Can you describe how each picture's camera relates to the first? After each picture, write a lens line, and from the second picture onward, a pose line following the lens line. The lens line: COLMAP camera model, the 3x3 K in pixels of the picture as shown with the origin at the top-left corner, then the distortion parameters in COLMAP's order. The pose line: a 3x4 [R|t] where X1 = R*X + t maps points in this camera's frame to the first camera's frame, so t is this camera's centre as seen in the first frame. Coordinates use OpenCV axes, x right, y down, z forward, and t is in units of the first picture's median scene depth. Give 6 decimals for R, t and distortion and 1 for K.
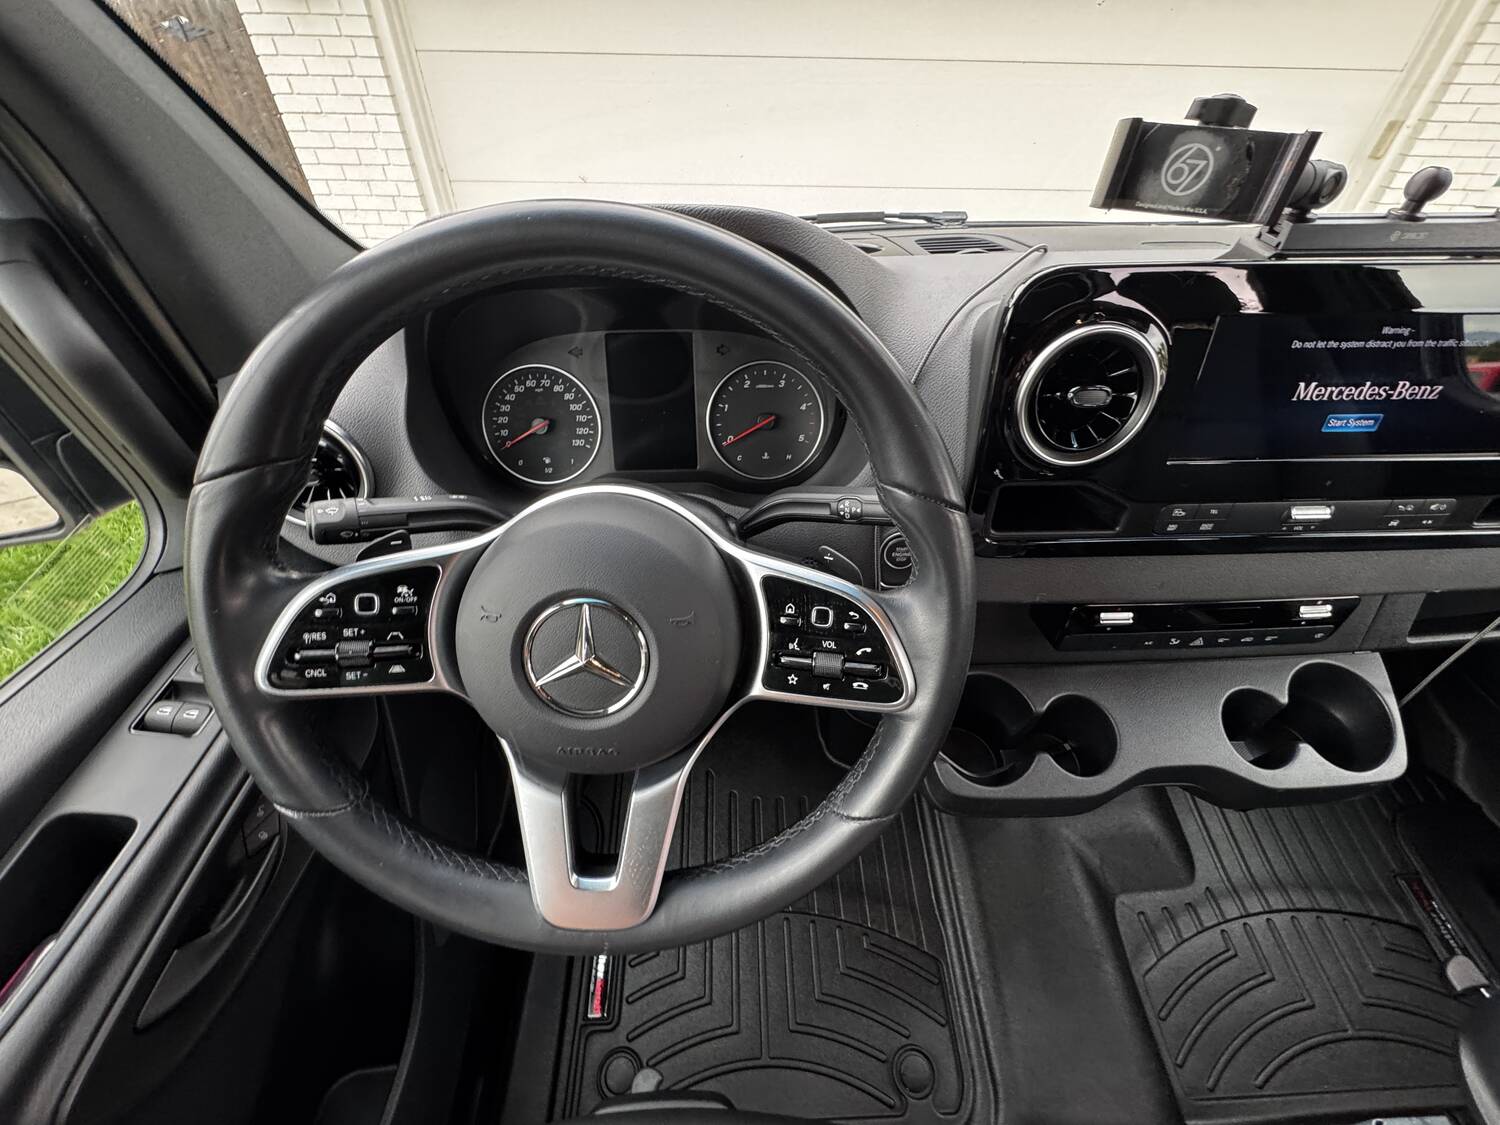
lens RADIAL K [[602.9, 0, 750.0], [0, 602.9, 562.5], [0, 0, 1]] dist [-0.002025, -0.000150]
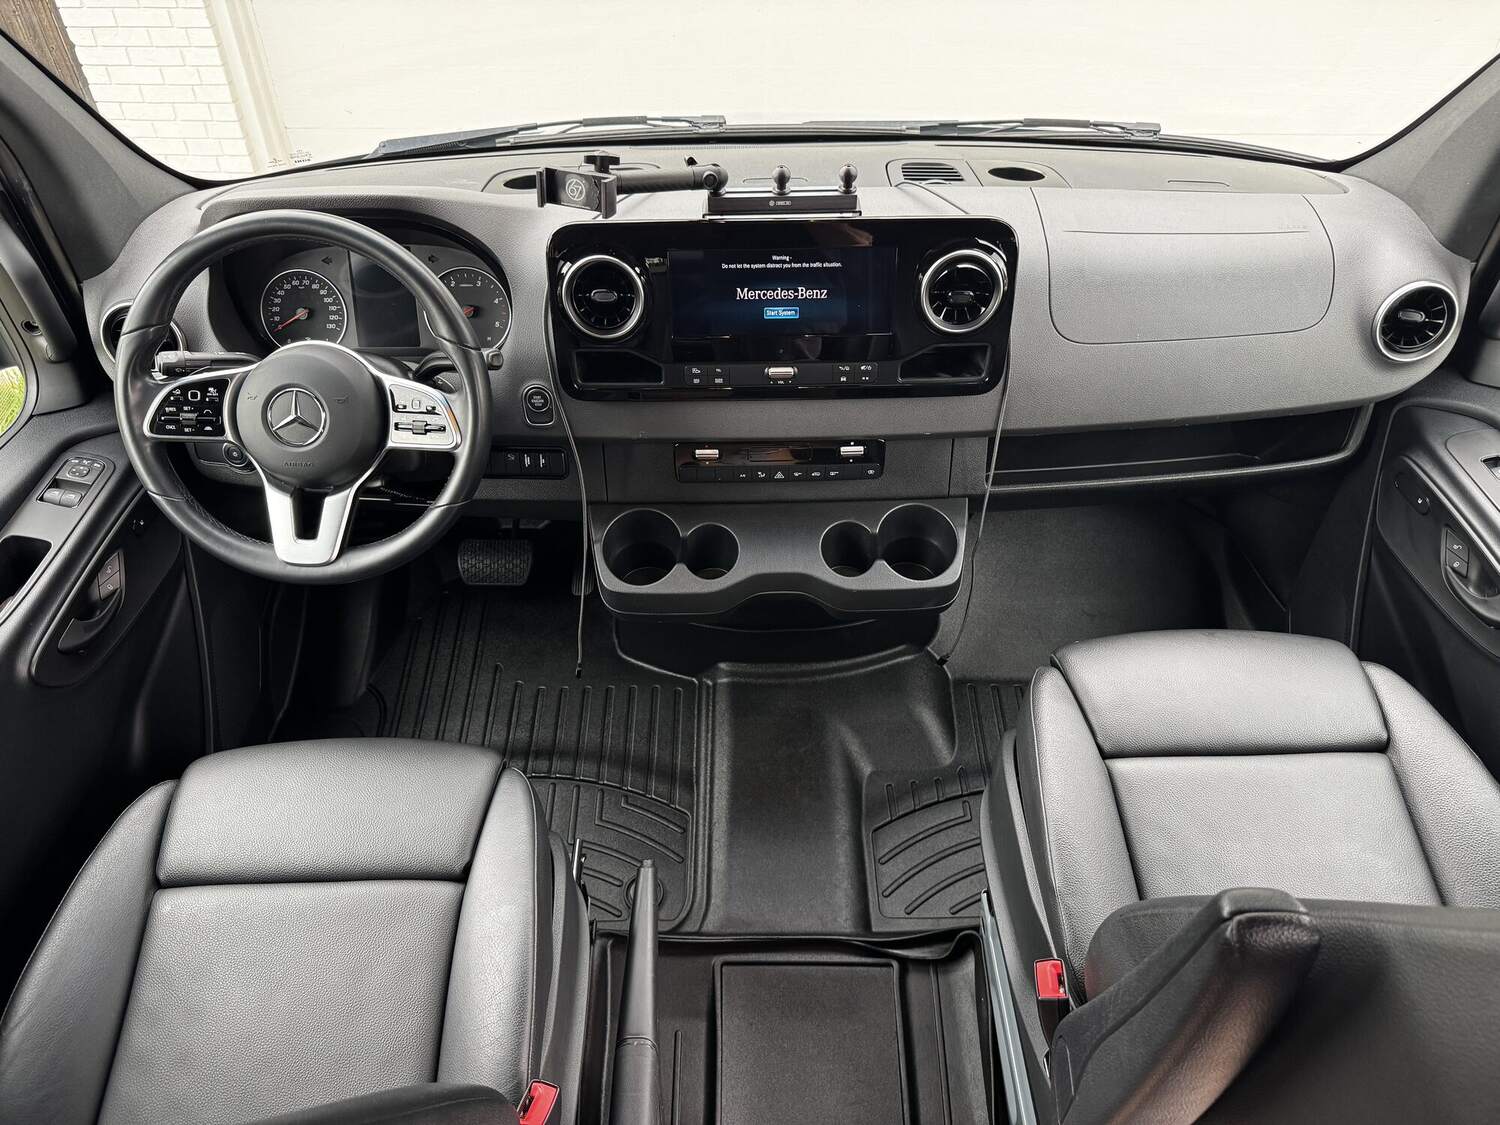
lens RADIAL K [[1069.5, 0, 744.9], [0, 1069.5, 560.7], [0, 0, 1]] dist [0.068243, -0.100905]
pose [[0.999568, 0.007447, -0.028444, 1.025611], [-0.007714, 0.999927, -0.009288, 0.491213], [0.028373, 0.009504, 0.999552, -1.994110]]
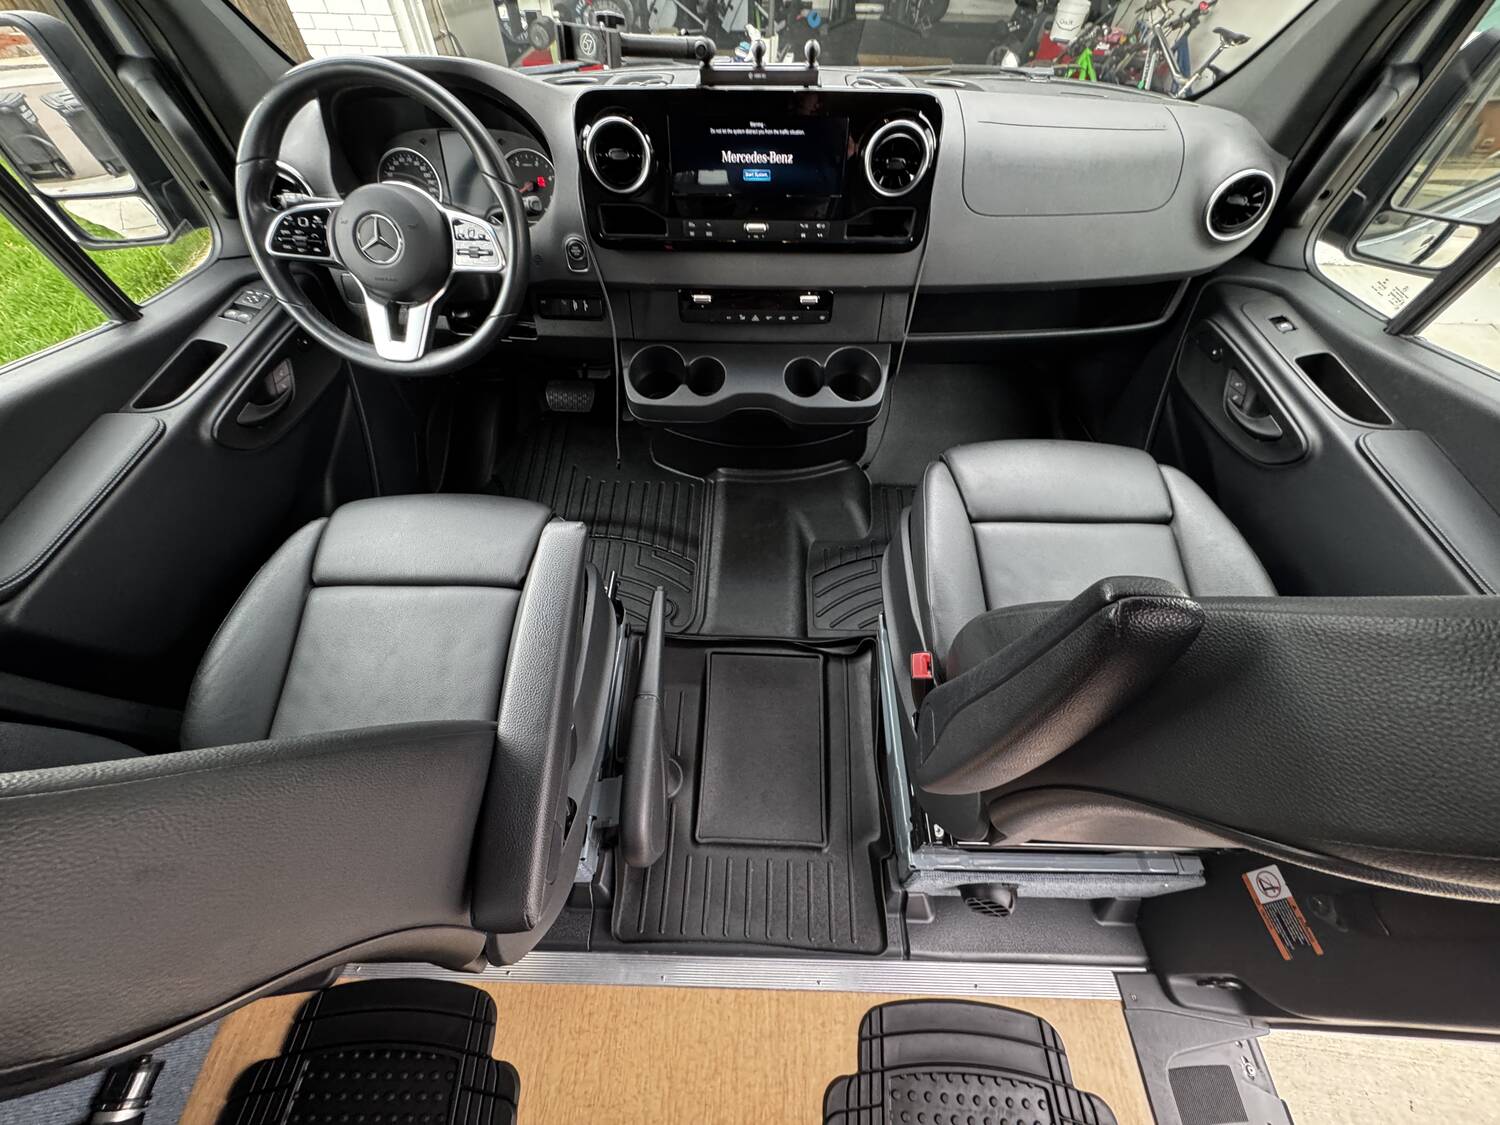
lens RADIAL K [[602.9, 0, 750.0], [0, 602.9, 562.5], [0, 0, 1]] dist [-0.002025, -0.000150]
pose [[0.998281, 0.045464, -0.036982, 1.158039], [-0.037857, 0.981955, 0.185287, 0.745639], [0.044739, -0.183569, 0.981988, -1.392497]]
